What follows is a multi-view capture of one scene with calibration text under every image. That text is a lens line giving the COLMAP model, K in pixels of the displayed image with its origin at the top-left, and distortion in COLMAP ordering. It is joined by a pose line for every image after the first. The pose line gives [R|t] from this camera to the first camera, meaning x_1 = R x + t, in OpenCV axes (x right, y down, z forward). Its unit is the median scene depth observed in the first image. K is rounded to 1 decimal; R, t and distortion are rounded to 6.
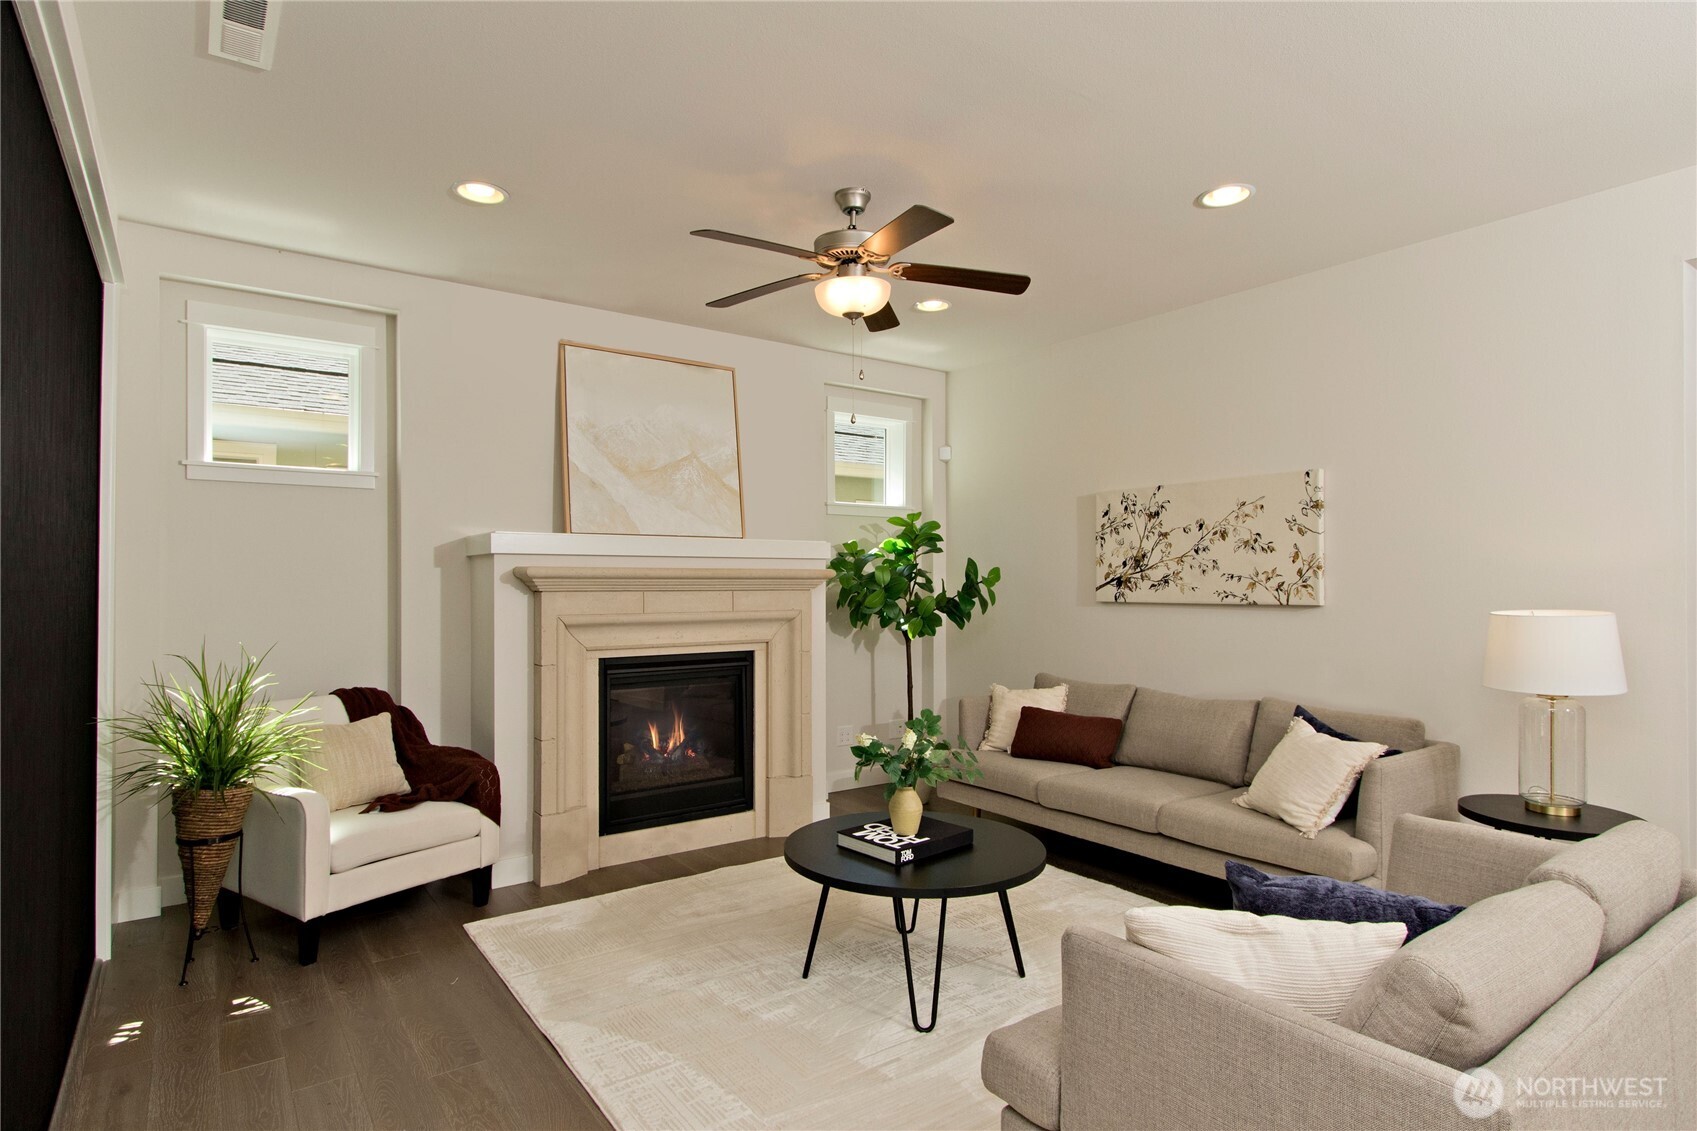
lens RADIAL K [[902.8, 0, 848.5], [0, 902.8, 565.5], [0, 0, 1]] dist [0.017114, -0.000139]
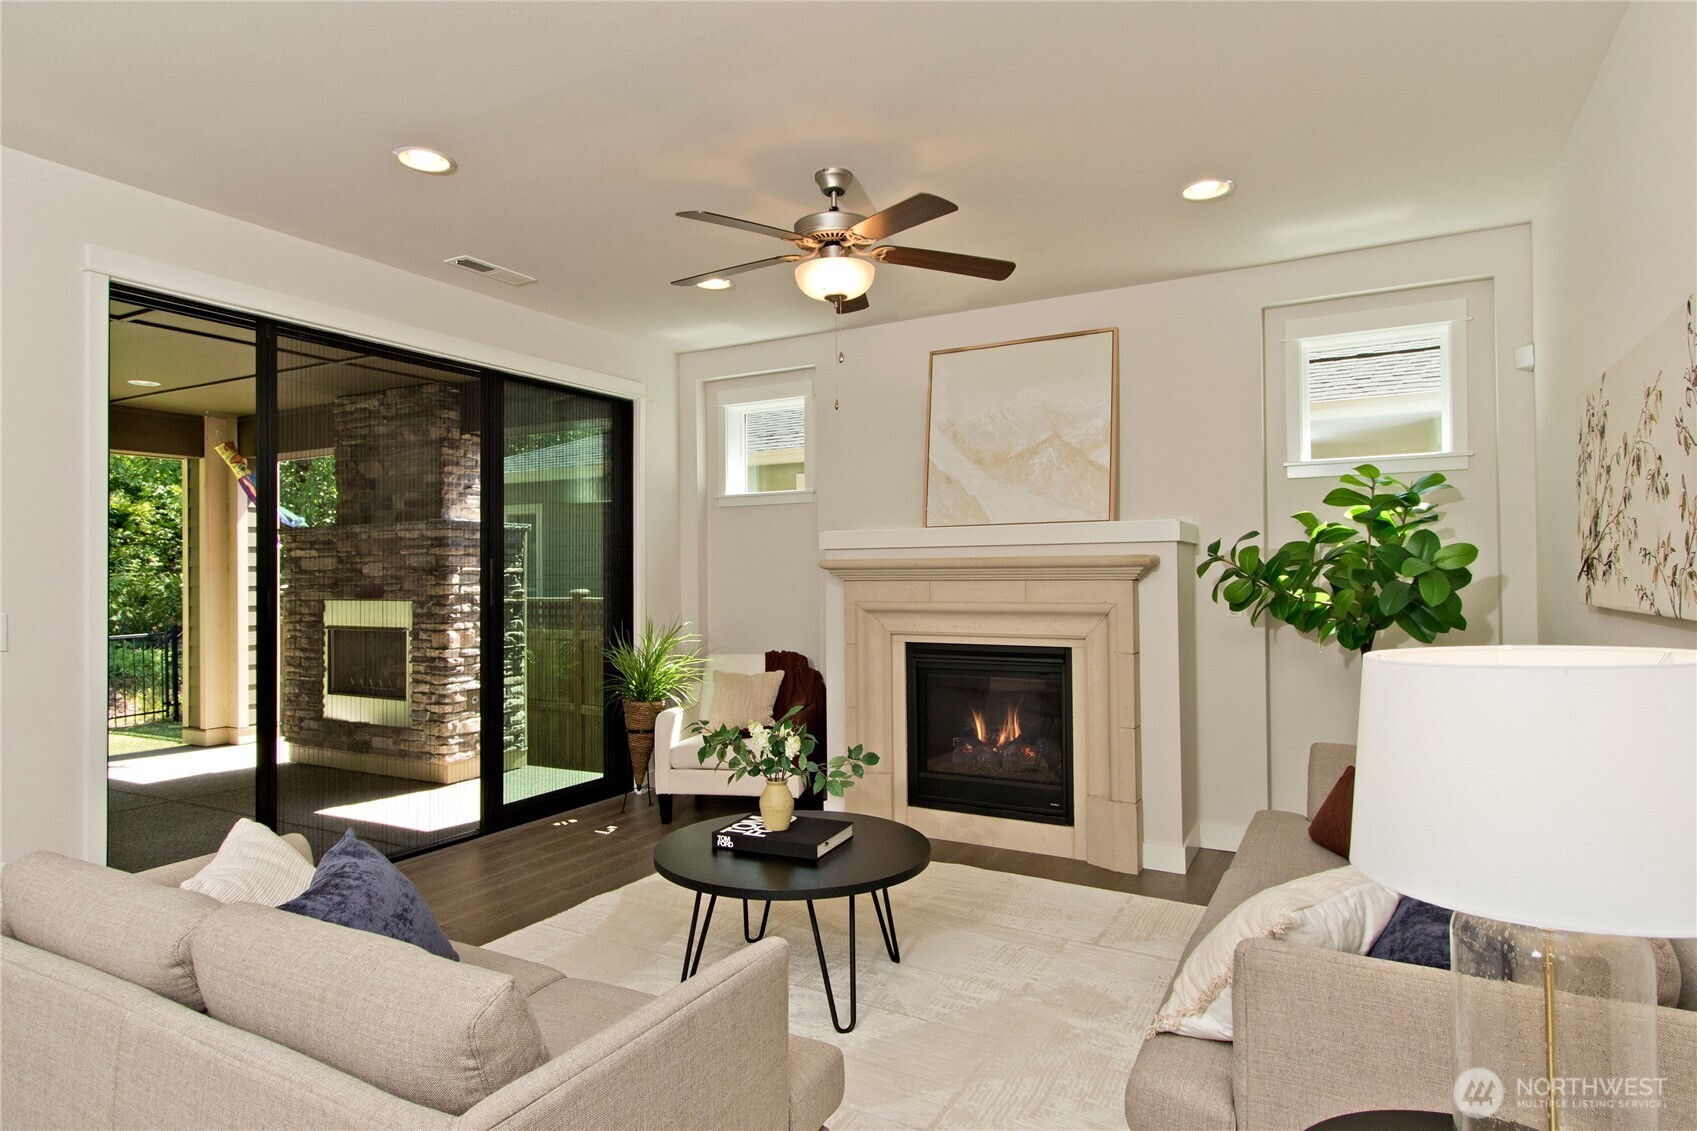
lens RADIAL K [[946.3, 0, 846.3], [0, 946.3, 557.5], [0, 0, 1]] dist [-0.000246, -0.000732]
pose [[0.417470, -0.020815, -0.908452, 0.667911], [0.024401, 0.999634, -0.011691, 0.011195], [0.908363, -0.017287, 0.417825, 0.420215]]
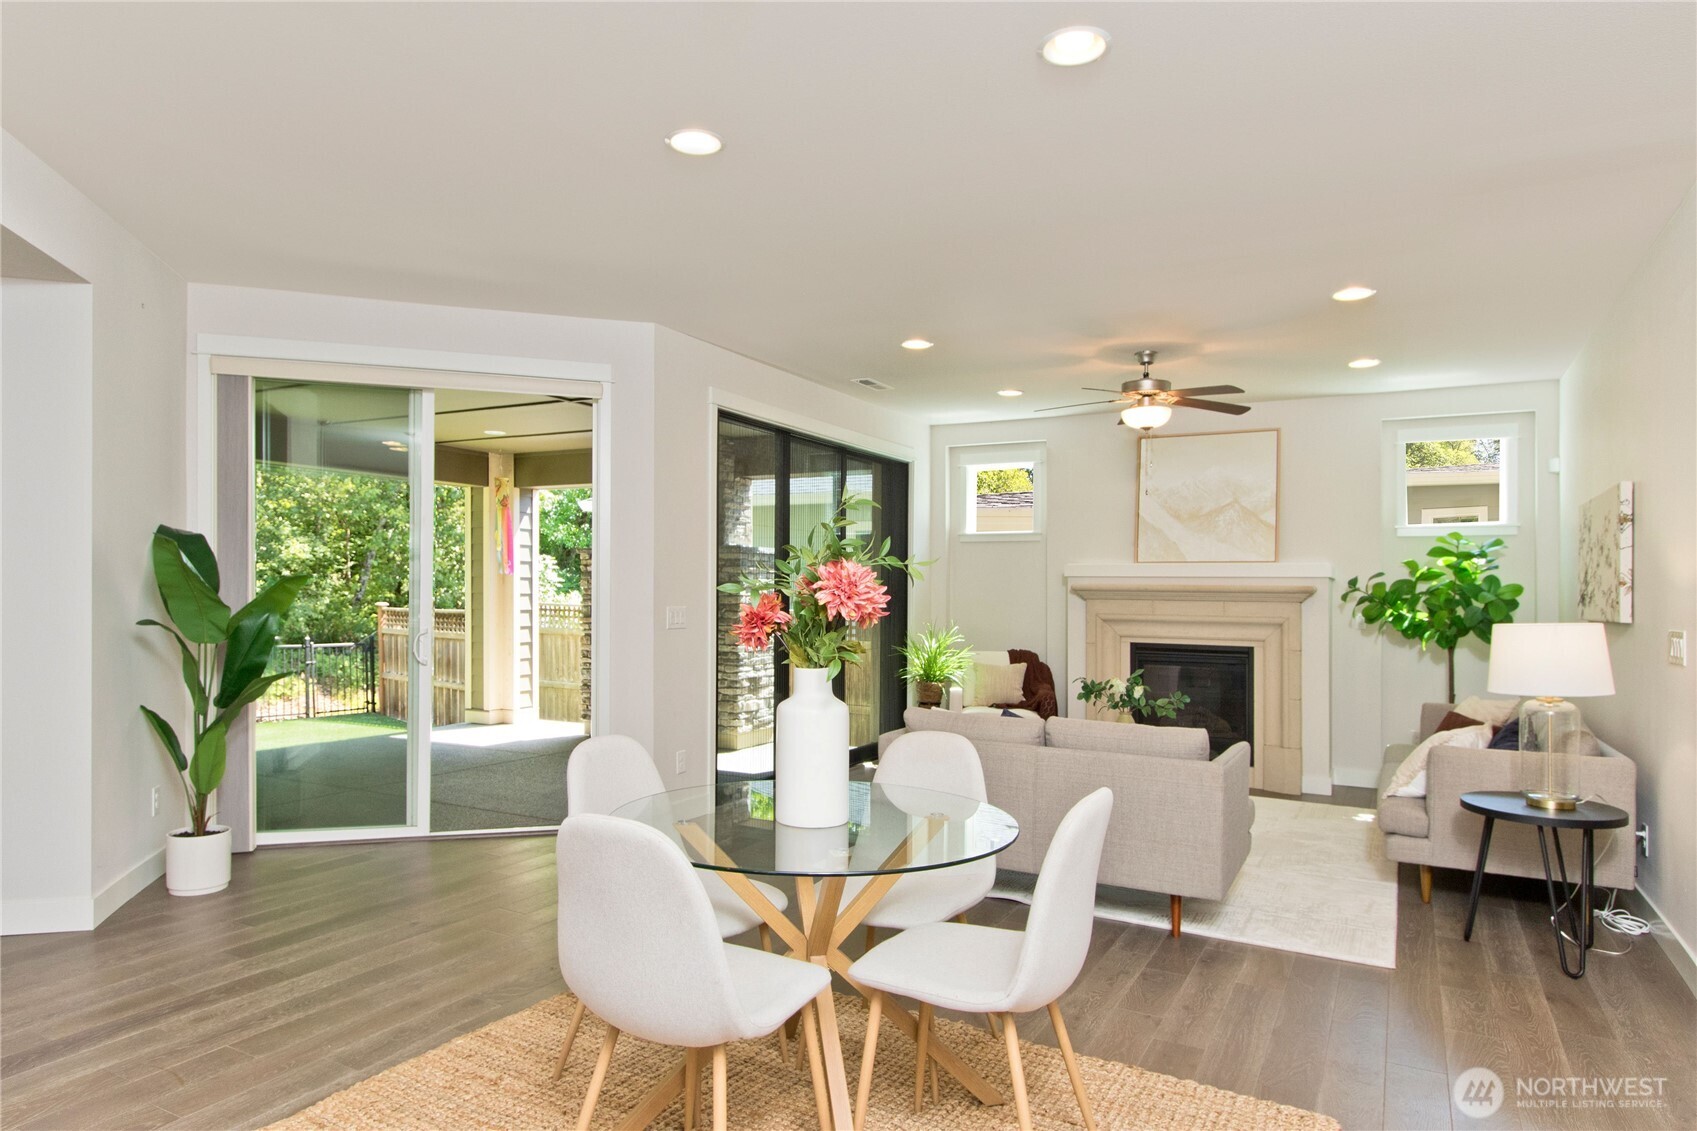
lens RADIAL K [[1060.5, 0, 843.5], [0, 1060.5, 573.2], [0, 0, 1]] dist [-0.004043, 0.000432]
pose [[0.440054, -0.013551, -0.897869, 1.056299], [0.002664, 0.999901, -0.013785, 0.005847], [0.897967, 0.003675, 0.440046, -0.233393]]
